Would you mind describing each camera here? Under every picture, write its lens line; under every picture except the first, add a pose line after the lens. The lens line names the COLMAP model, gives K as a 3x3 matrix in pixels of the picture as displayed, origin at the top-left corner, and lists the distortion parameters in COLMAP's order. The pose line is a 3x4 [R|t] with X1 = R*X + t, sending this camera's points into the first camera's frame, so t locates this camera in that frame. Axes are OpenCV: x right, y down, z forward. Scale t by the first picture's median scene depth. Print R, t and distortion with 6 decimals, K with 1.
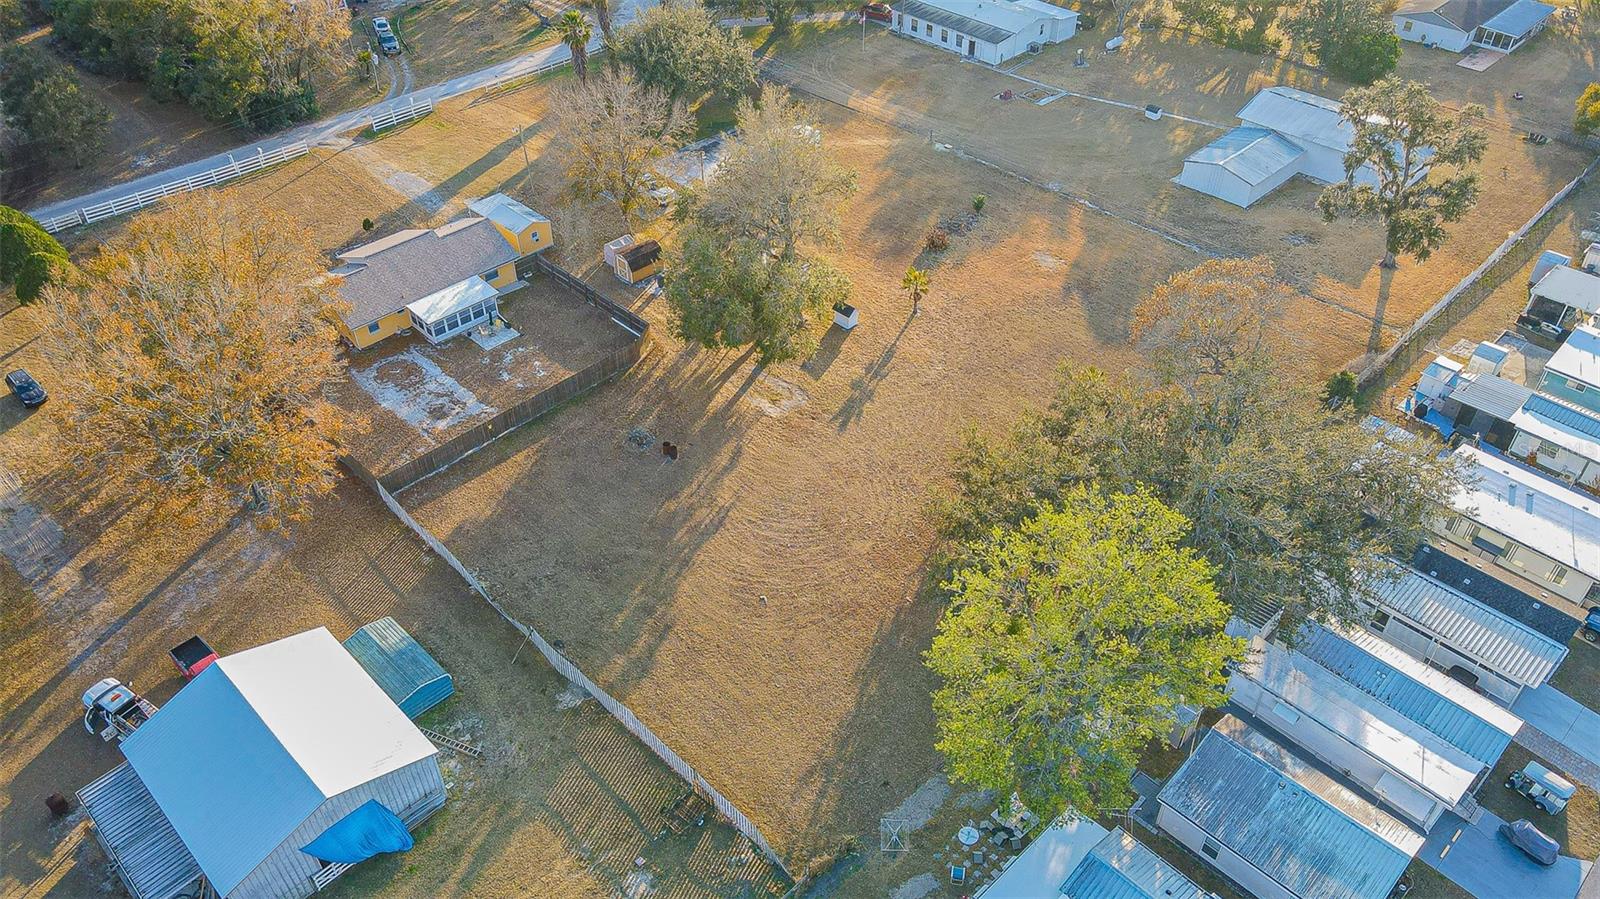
lens RADIAL K [[1177.9, 0, 802.7], [0, 1177.9, 450.6], [0, 0, 1]] dist [-0.002745, 0.030557]
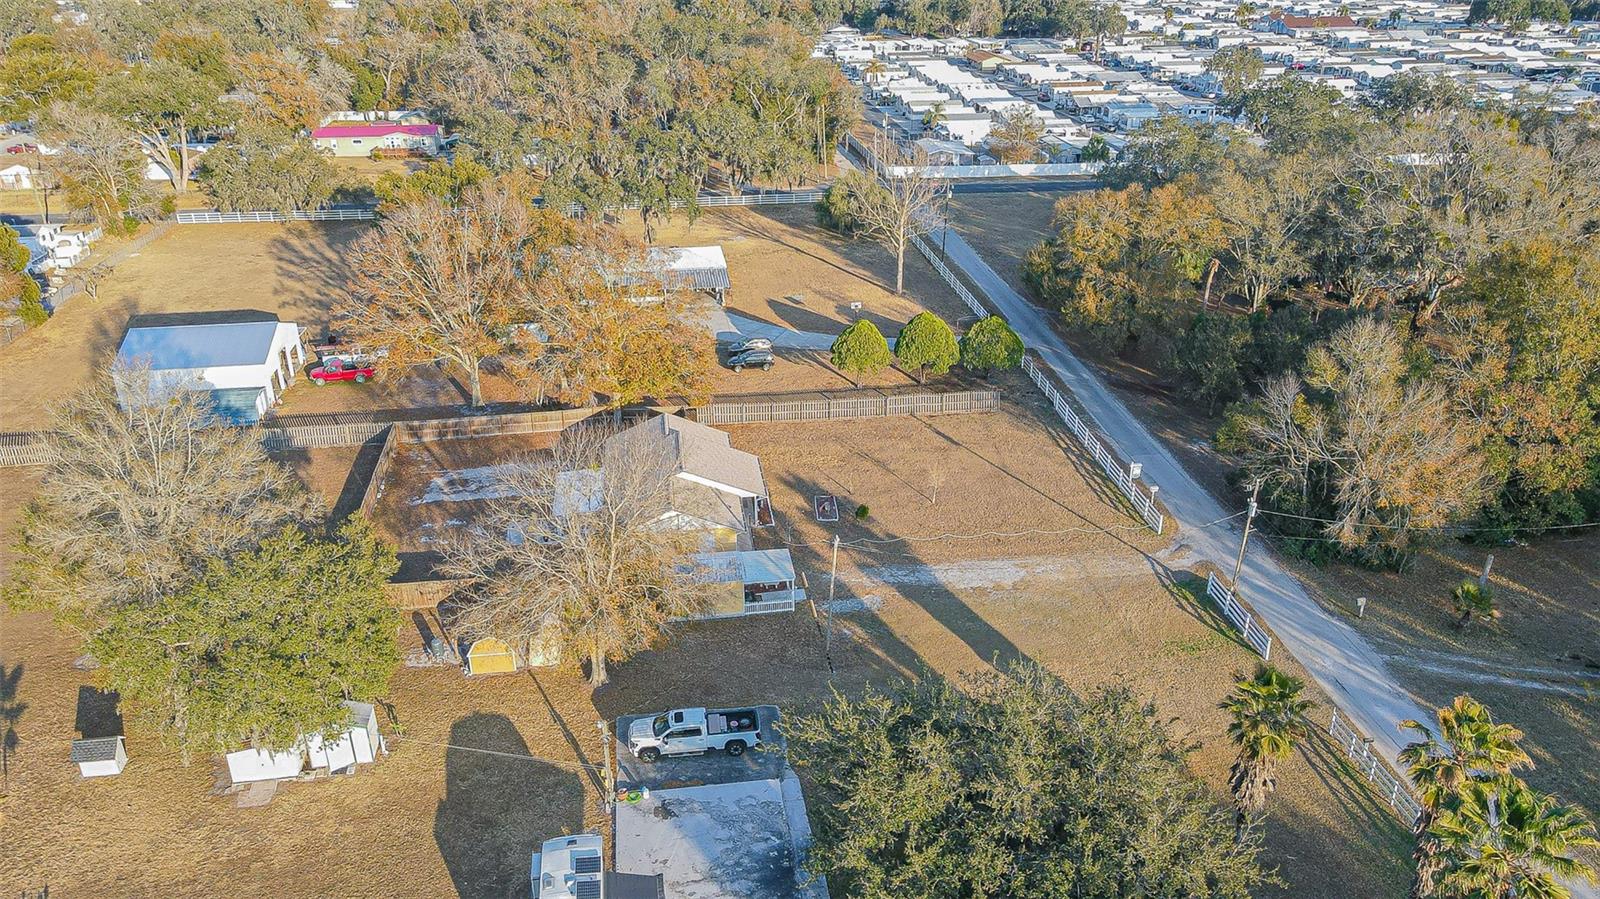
lens RADIAL K [[1176.9, 0, 800.0], [0, 1176.9, 449.5], [0, 0, 1]] dist [-0.008658, 0.037595]
pose [[-0.602663, 0.335646, -0.723975, 0.203187], [-0.508173, 0.538078, 0.672482, -0.778324], [0.615271, 0.773184, -0.153714, 1.186070]]
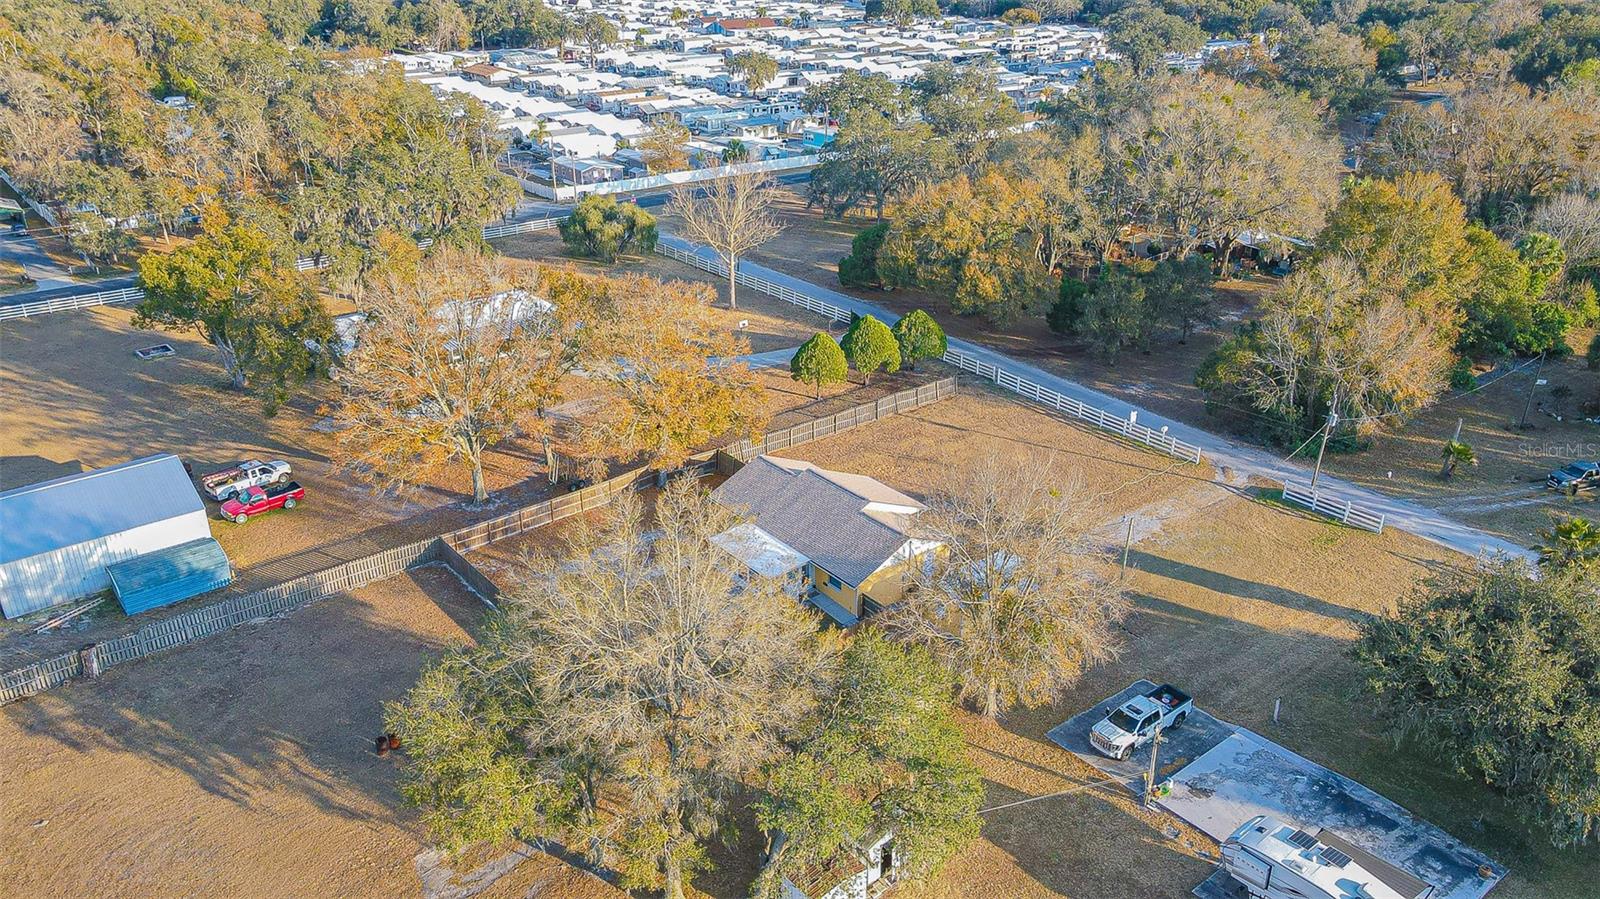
lens RADIAL K [[1177.9, 0, 802.7], [0, 1177.9, 450.6], [0, 0, 1]] dist [-0.002745, 0.030557]
pose [[-0.107393, 0.411931, -0.904865, 0.385393], [-0.639326, 0.668390, 0.380155, -0.487260], [0.761400, 0.619329, 0.191577, 0.817606]]
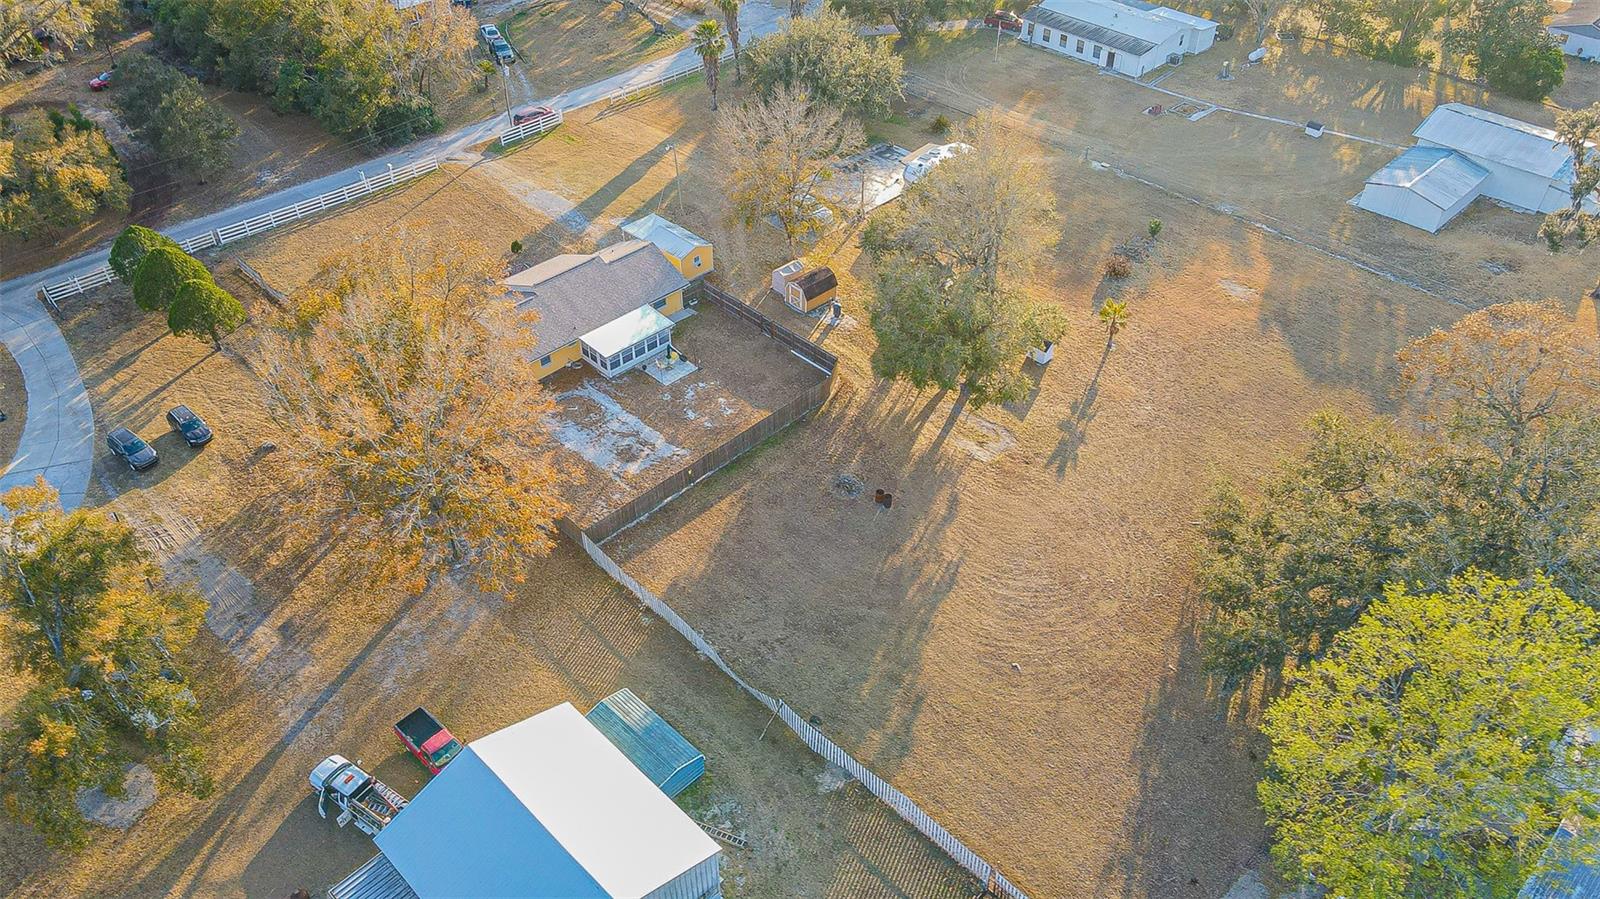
lens RADIAL K [[1177.9, 0, 802.7], [0, 1177.9, 450.6], [0, 0, 1]] dist [-0.002745, 0.030557]
pose [[0.999988, 0.004855, 0.000788, -0.154129], [-0.004859, 0.999979, 0.004264, -0.036397], [-0.000767, -0.004267, 0.999991, 0.052738]]
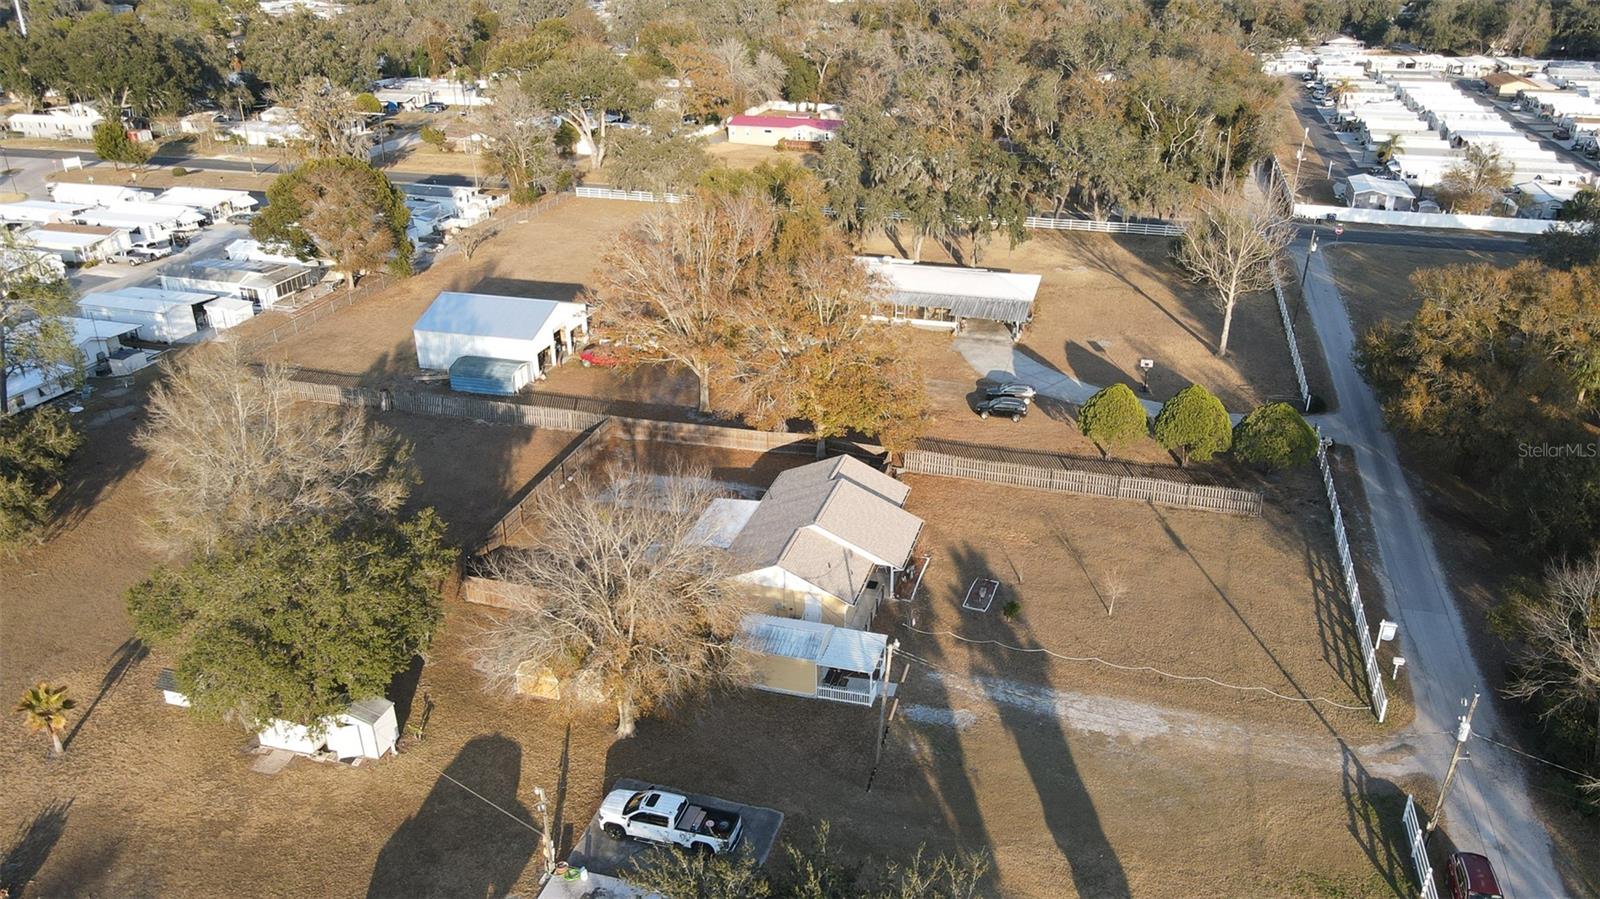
lens RADIAL K [[1177.9, 0, 802.7], [0, 1177.9, 450.6], [0, 0, 1]] dist [-0.002745, 0.030557]
pose [[-0.873949, 0.205536, -0.440418, -0.002168], [-0.309401, 0.463552, 0.830296, -0.821791], [0.374812, 0.861902, -0.341528, 1.234641]]
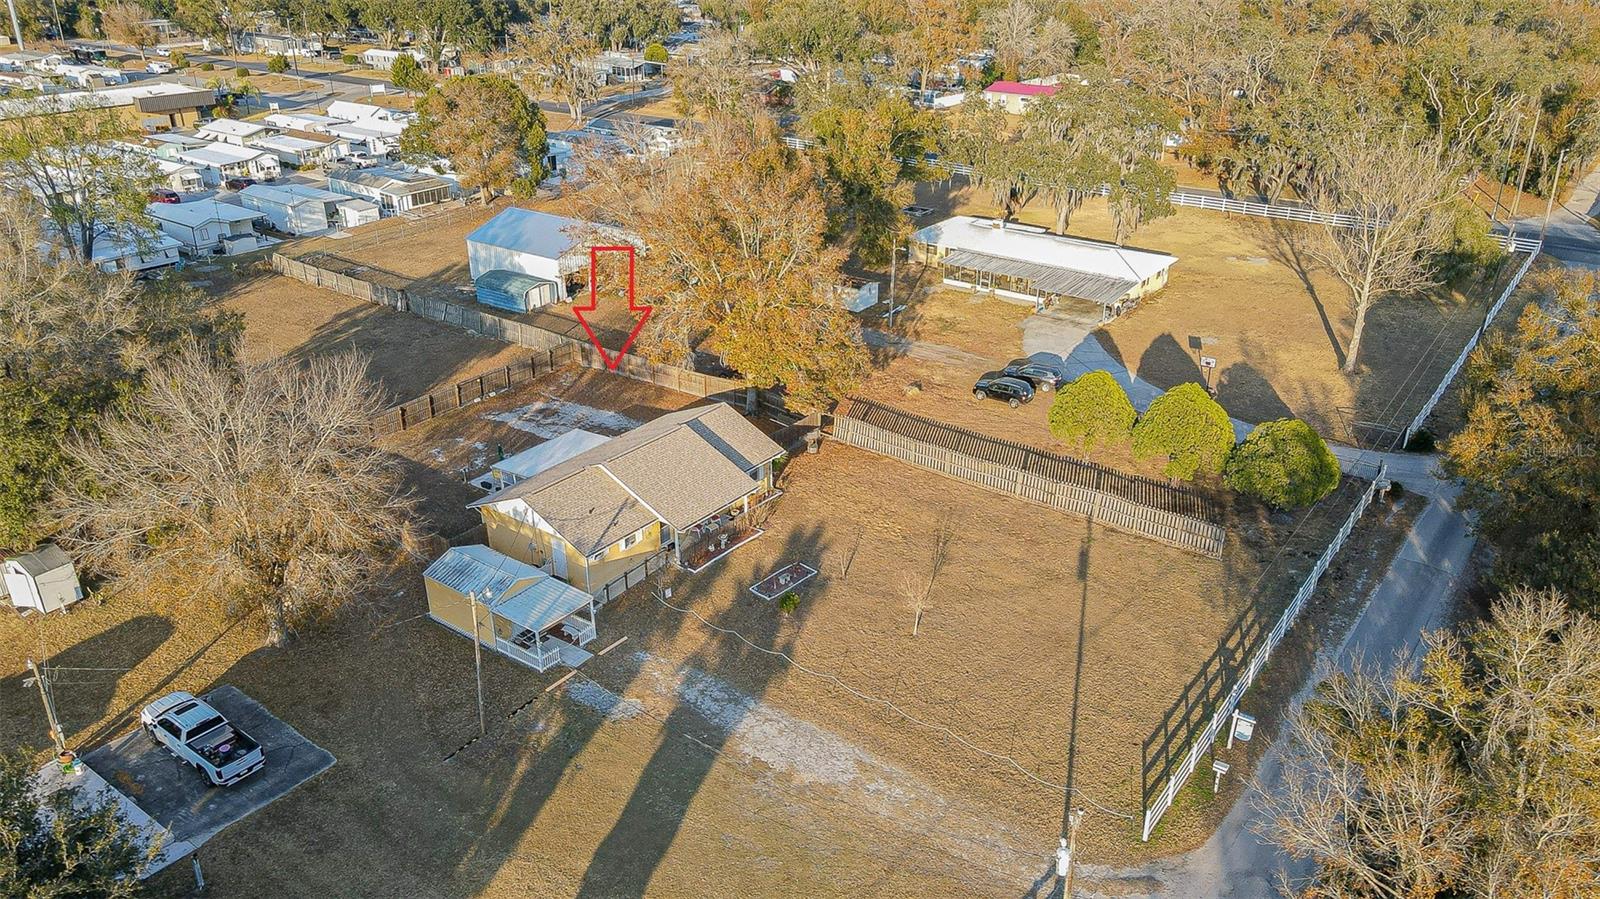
lens RADIAL K [[1177.9, 0, 802.7], [0, 1177.9, 450.6], [0, 0, 1]] dist [-0.002745, 0.030557]
pose [[-0.988478, 0.062671, -0.137784, -0.343193], [-0.097996, 0.428796, 0.898071, -0.782493], [0.115364, 0.901225, -0.417714, 1.300069]]
